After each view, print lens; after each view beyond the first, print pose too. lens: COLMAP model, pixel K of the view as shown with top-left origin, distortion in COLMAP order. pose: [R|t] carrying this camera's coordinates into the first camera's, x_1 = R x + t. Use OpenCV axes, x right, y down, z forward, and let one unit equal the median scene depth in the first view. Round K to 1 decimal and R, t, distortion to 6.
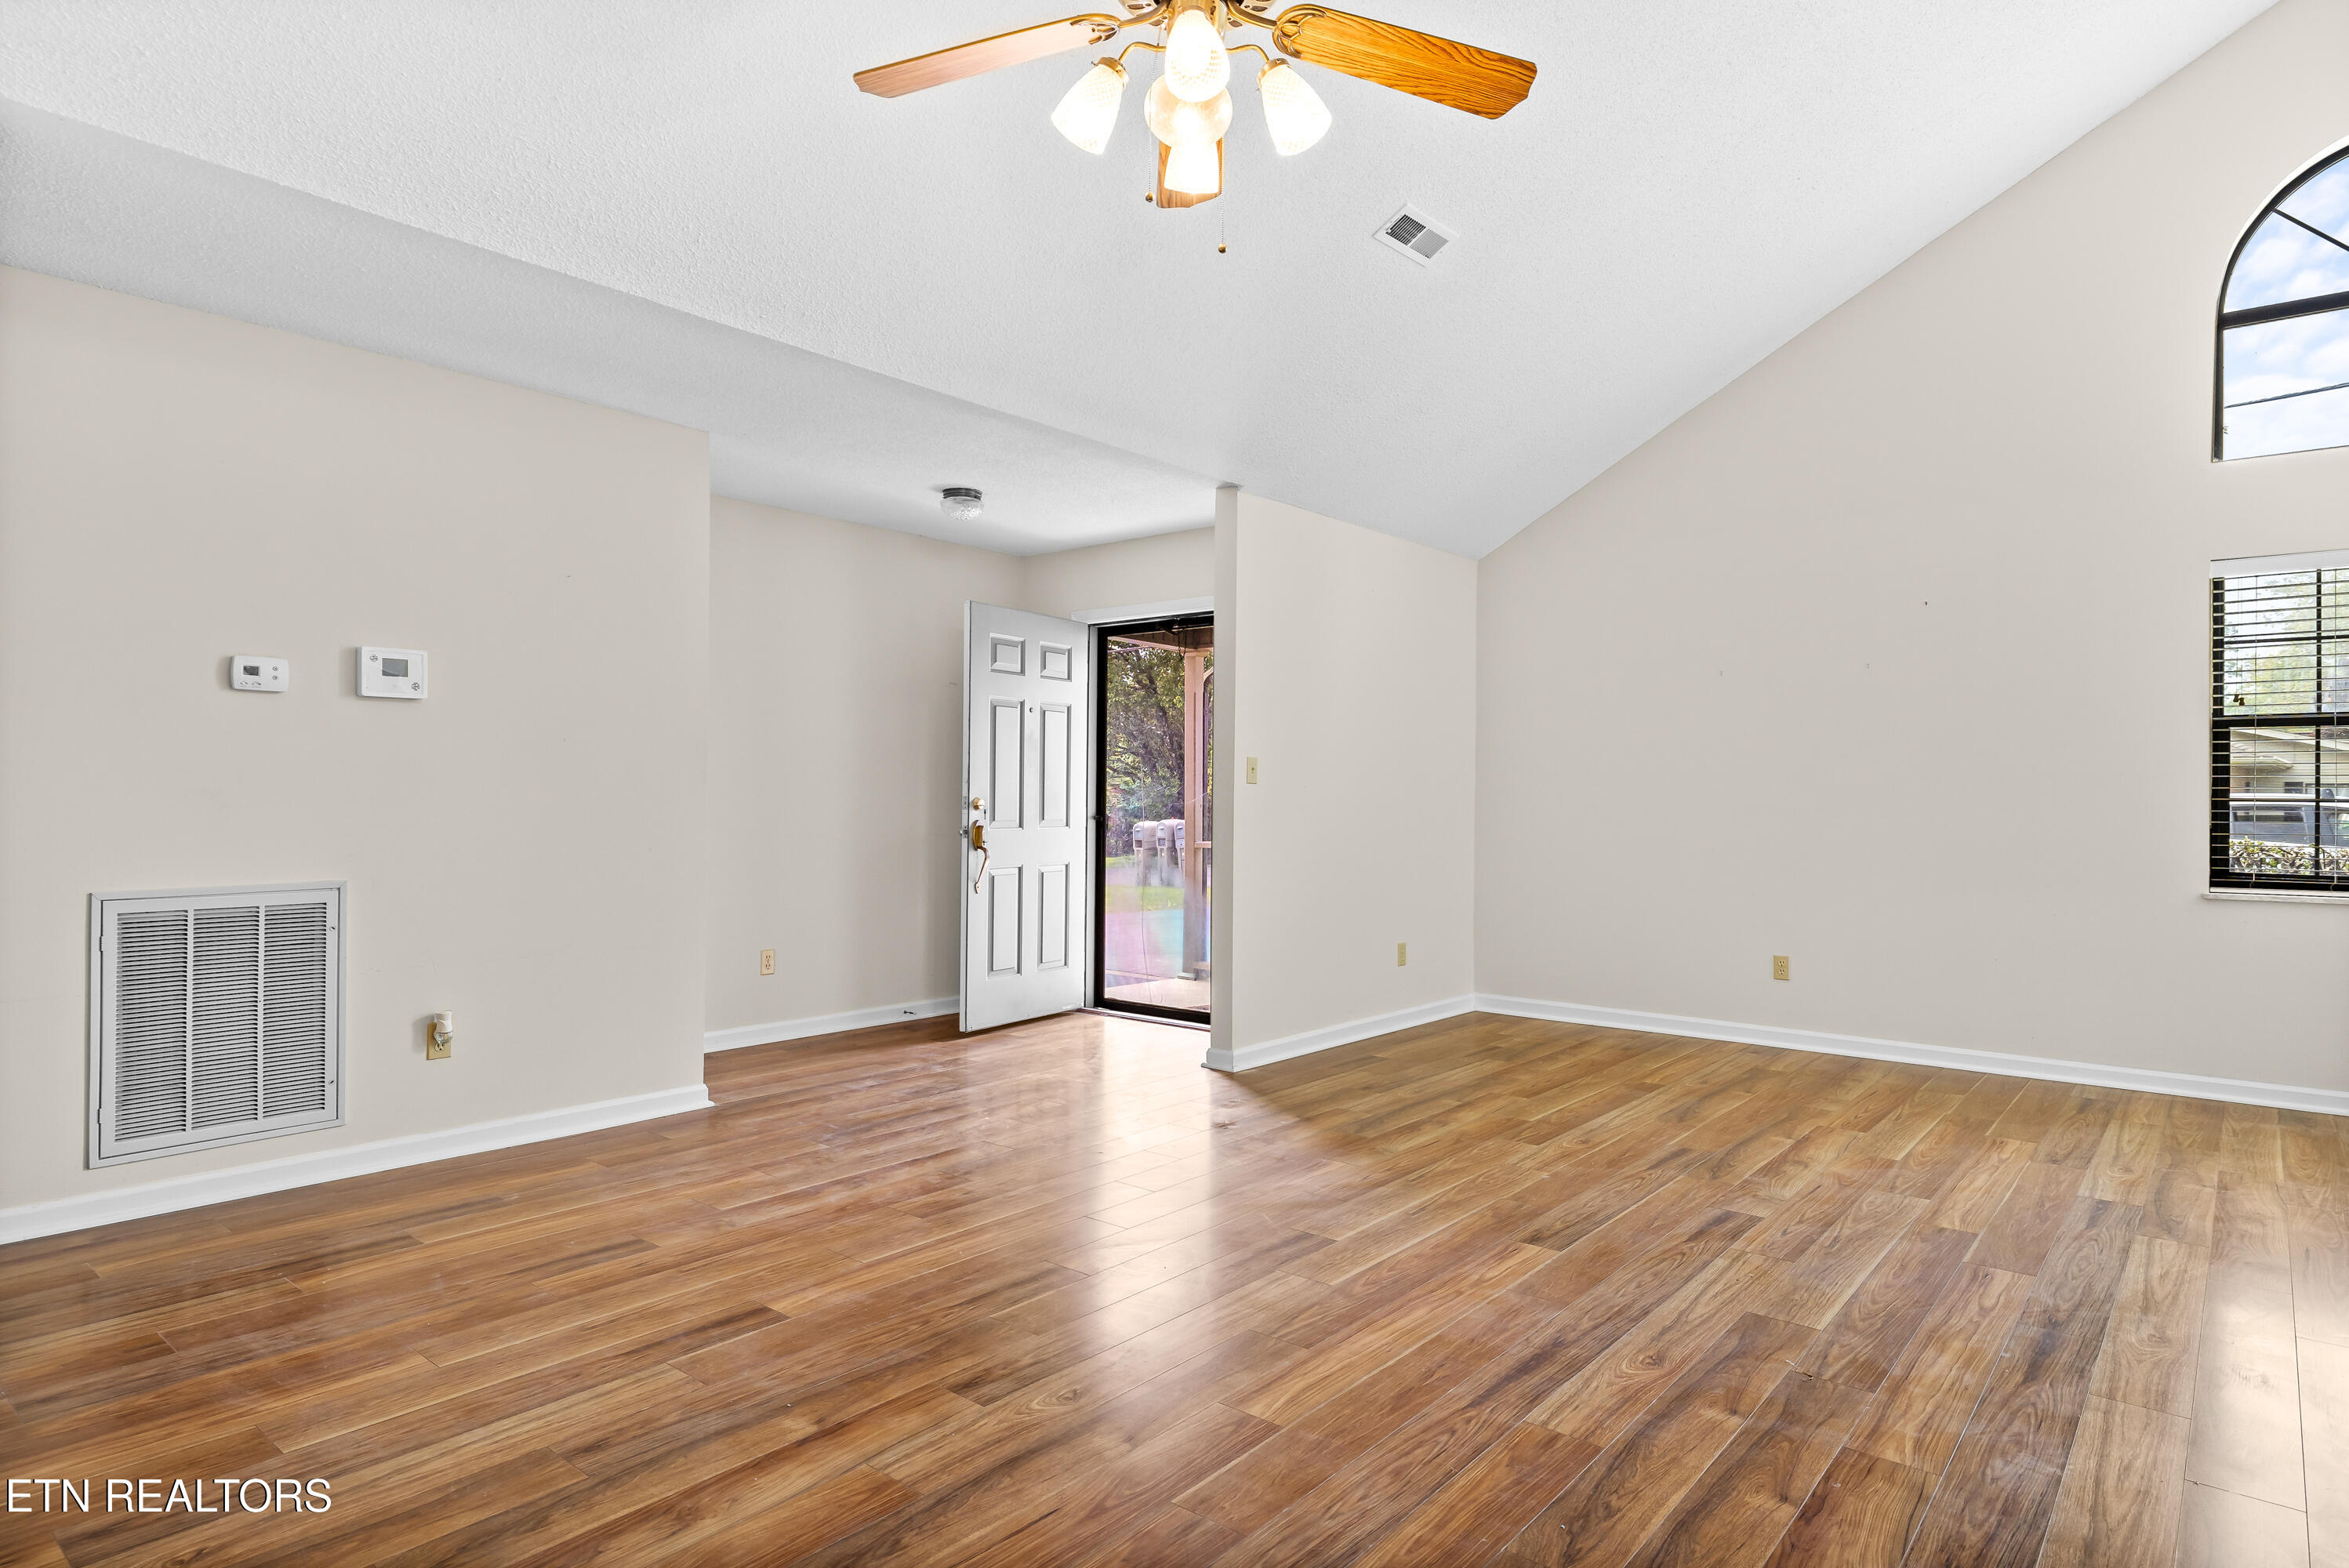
lens RADIAL K [[1301.7, 0, 1170.7], [0, 1301.7, 803.2], [0, 0, 1]] dist [0.000895, 0.000834]
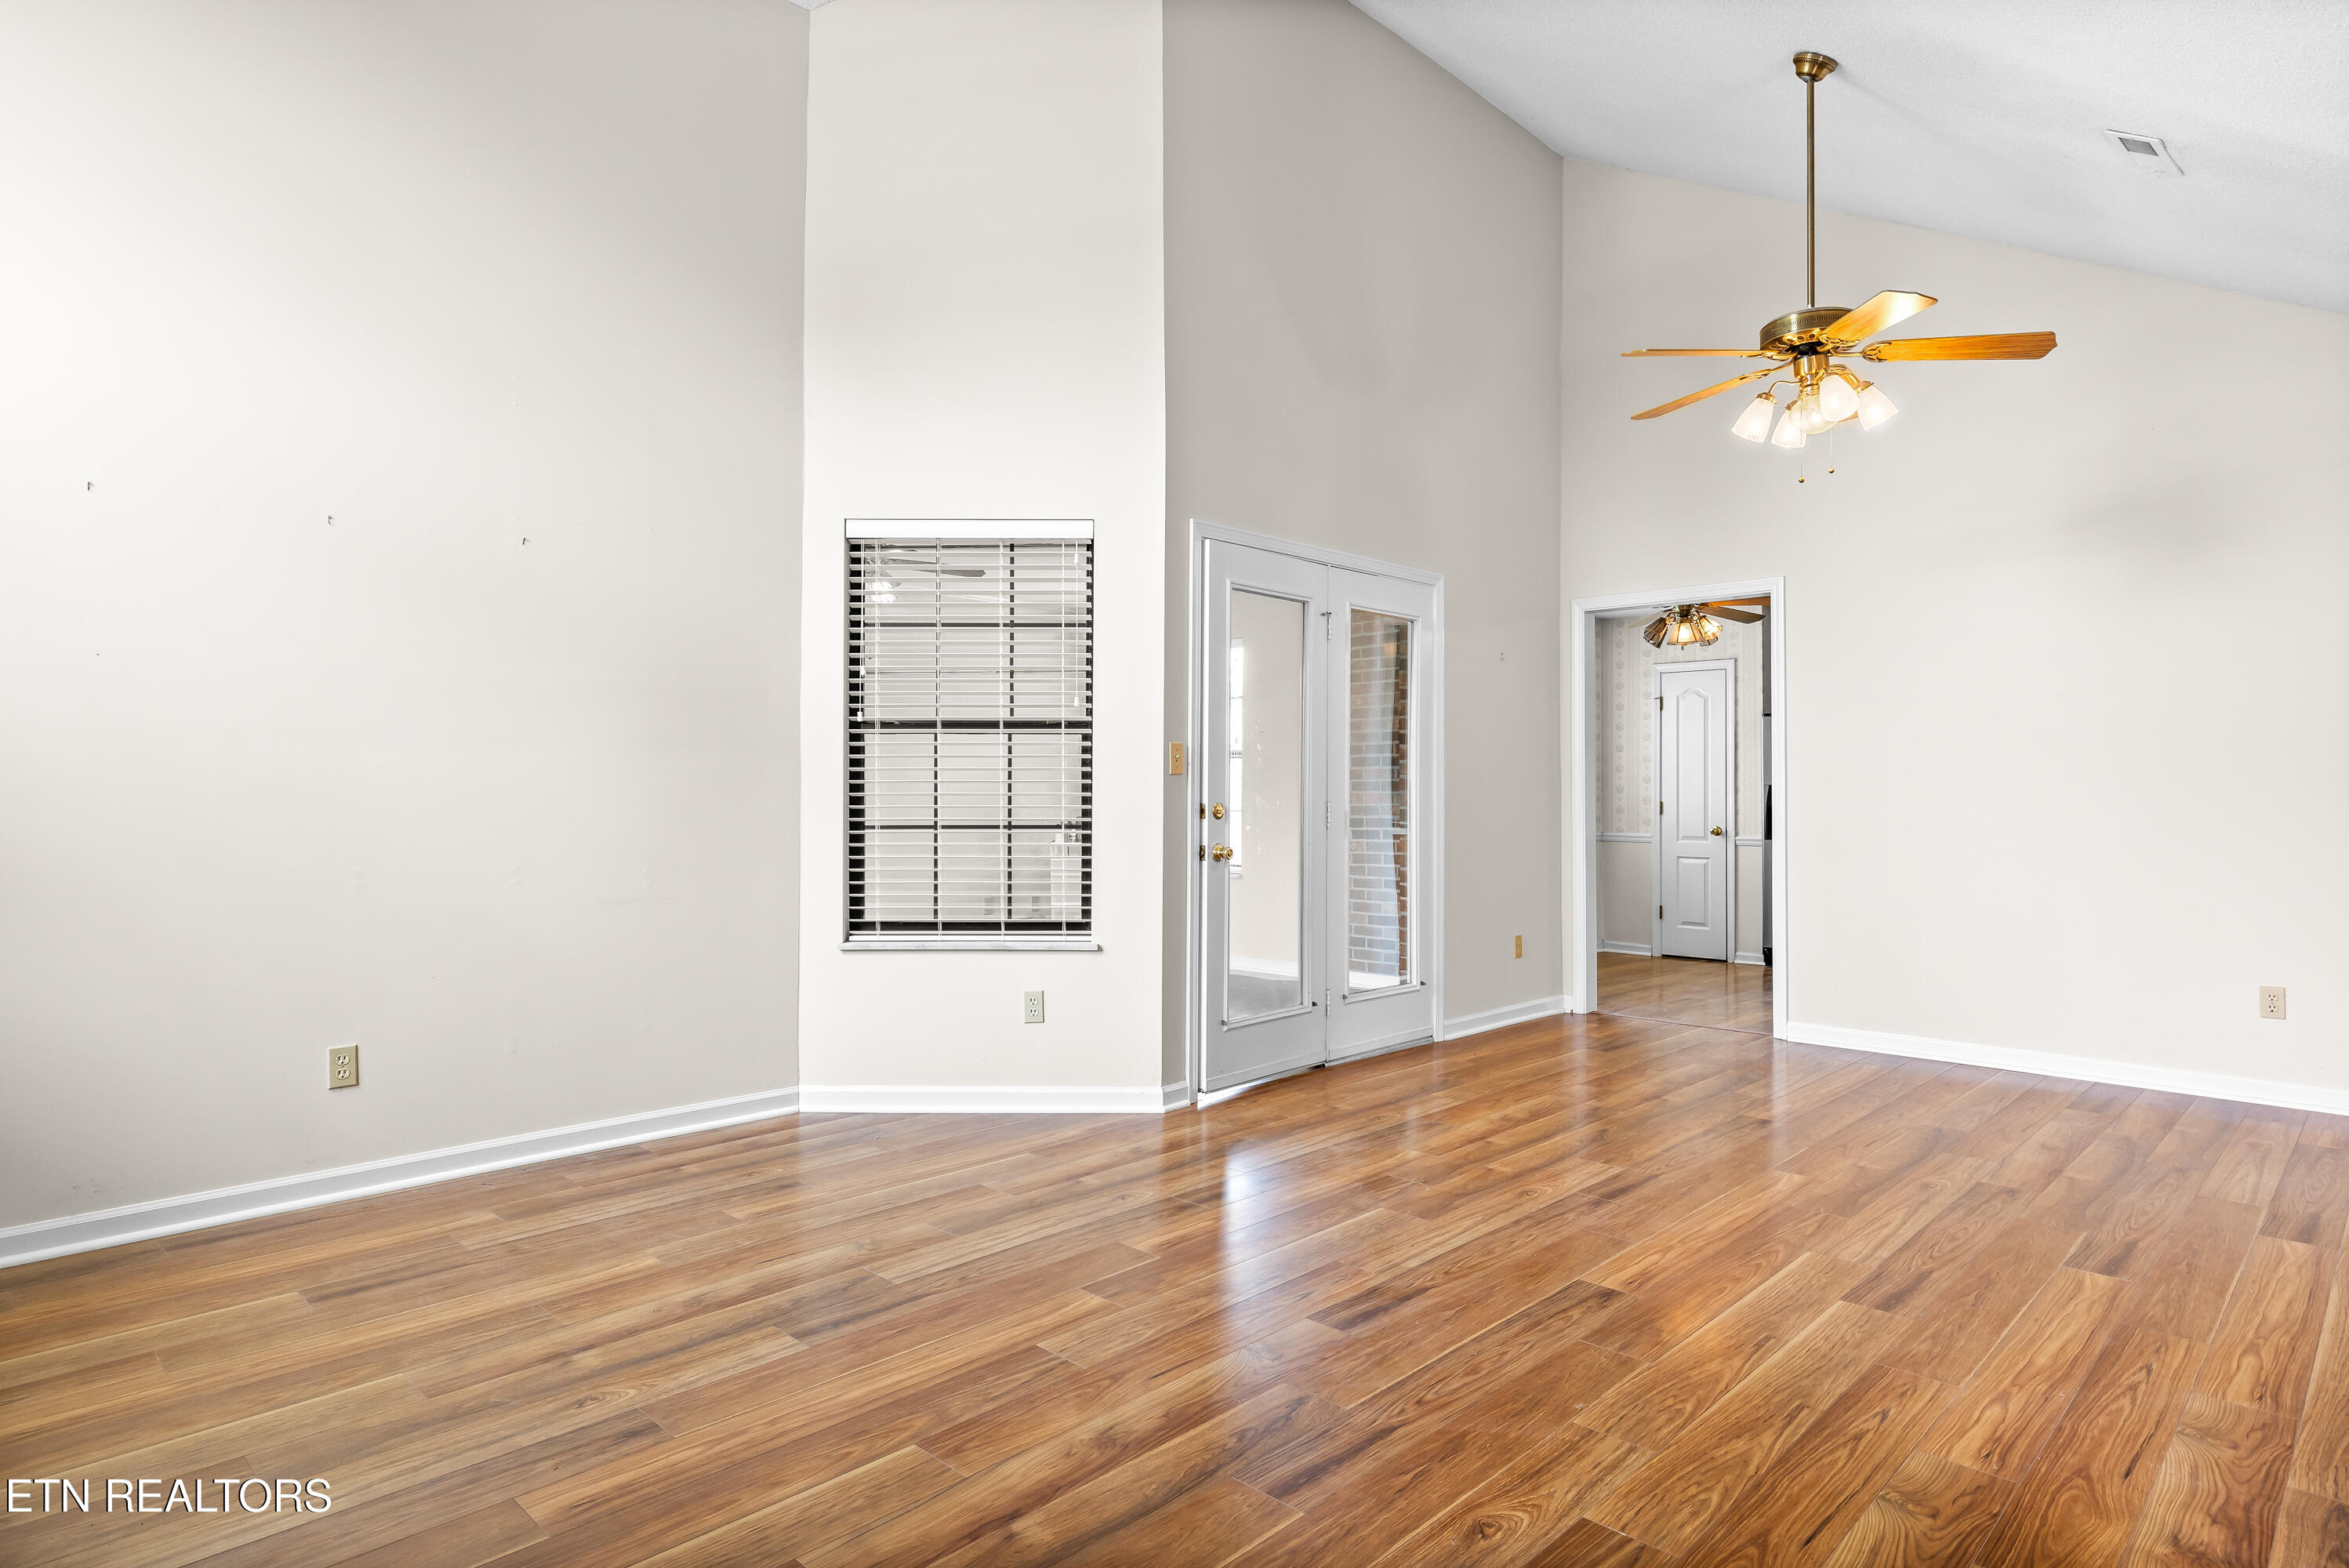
lens RADIAL K [[1298.3, 0, 1170.1], [0, 1298.3, 776.8], [0, 0, 1]] dist [0.000147, 0.001004]
pose [[-0.996895, -0.008642, 0.078270, 0.483603], [-0.008703, 0.999962, -0.000442, -0.007929], [-0.078263, -0.001122, -0.996932, 1.804827]]
